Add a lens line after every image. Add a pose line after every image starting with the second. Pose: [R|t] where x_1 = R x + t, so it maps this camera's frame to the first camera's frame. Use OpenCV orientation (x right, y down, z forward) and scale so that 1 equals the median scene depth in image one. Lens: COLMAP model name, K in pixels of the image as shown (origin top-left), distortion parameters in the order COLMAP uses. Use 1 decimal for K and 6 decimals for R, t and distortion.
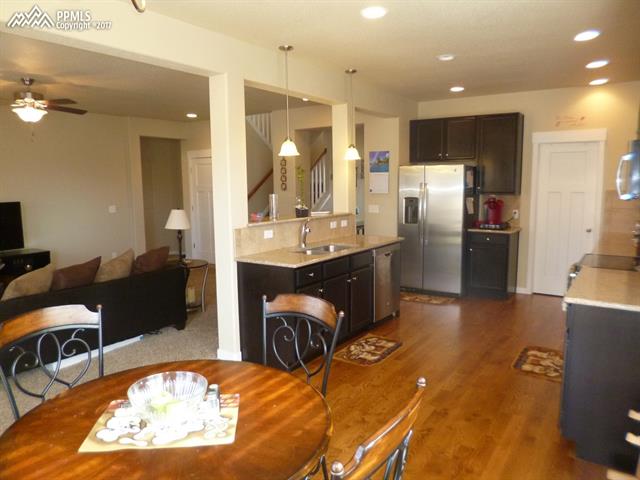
lens RADIAL K [[474.1, 0, 317.1], [0, 474.1, 239.3], [0, 0, 1]] dist [-0.024440, -0.000271]
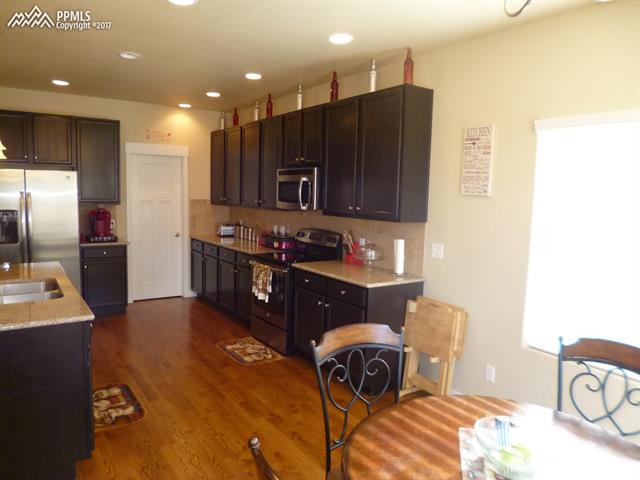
lens RADIAL K [[474.1, 0, 317.8], [0, 474.1, 239.7], [0, 0, 1]] dist [-0.024440, -0.000271]
pose [[0.358603, -0.084676, 0.929642, -0.362583], [0.087811, 0.994521, 0.056713, -0.043657], [-0.929351, 0.061296, 0.364074, 0.282359]]
